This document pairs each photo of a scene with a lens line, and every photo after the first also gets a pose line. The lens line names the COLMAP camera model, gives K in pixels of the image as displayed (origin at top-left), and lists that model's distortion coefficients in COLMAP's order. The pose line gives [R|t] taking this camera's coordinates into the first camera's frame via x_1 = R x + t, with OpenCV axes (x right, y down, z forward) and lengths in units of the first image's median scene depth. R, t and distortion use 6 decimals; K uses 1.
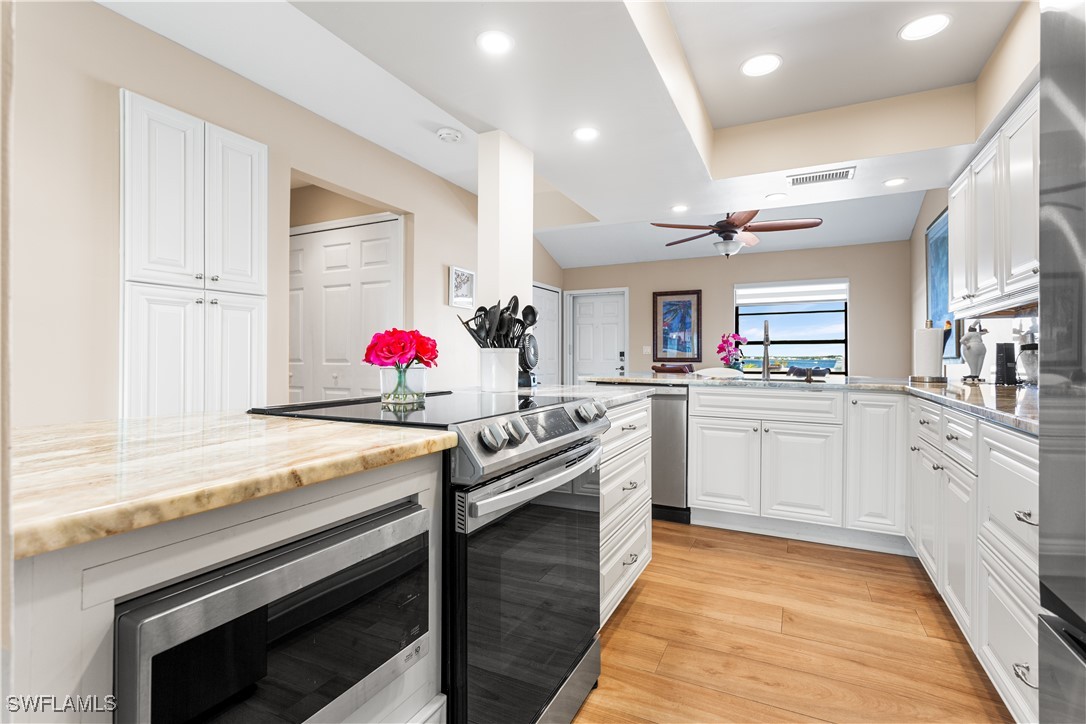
lens RADIAL K [[512.2, 0, 544.1], [0, 512.2, 359.1], [0, 0, 1]] dist [0.002126, 0.000471]
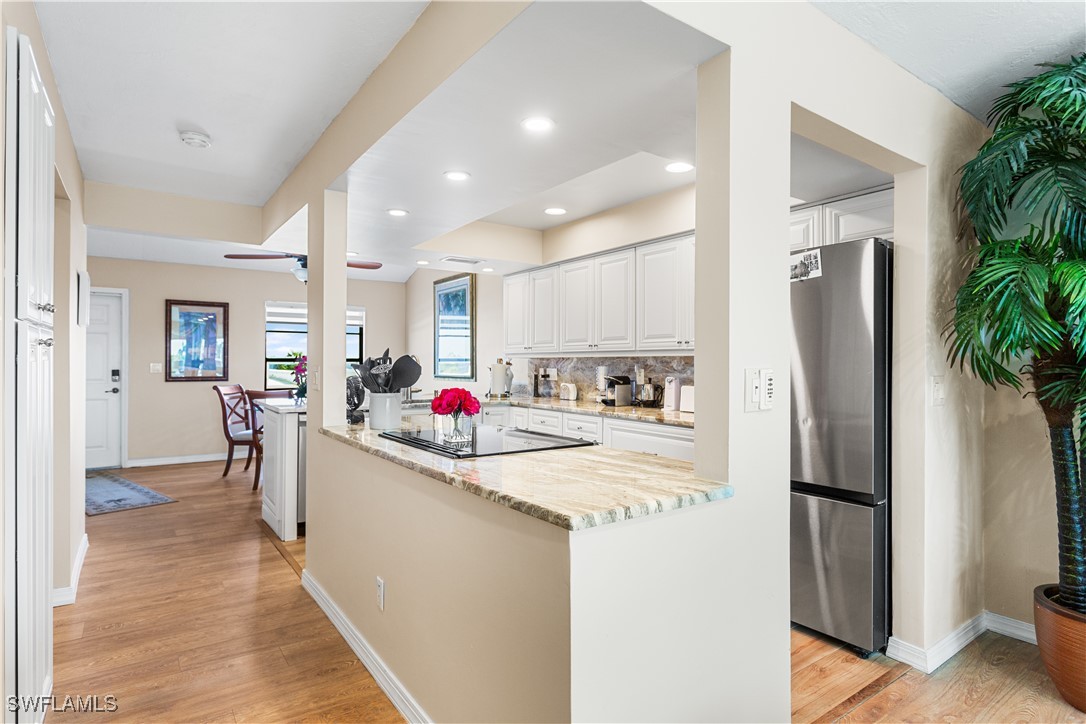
lens RADIAL K [[573.2, 0, 543.0], [0, 573.2, 362.0], [0, 0, 1]] dist [-0.001360, -0.000109]
pose [[0.467257, -0.002644, 0.884118, -0.343337], [0.000685, 0.999996, 0.002629, -0.030442], [-0.884121, -0.000623, 0.467257, 0.010126]]
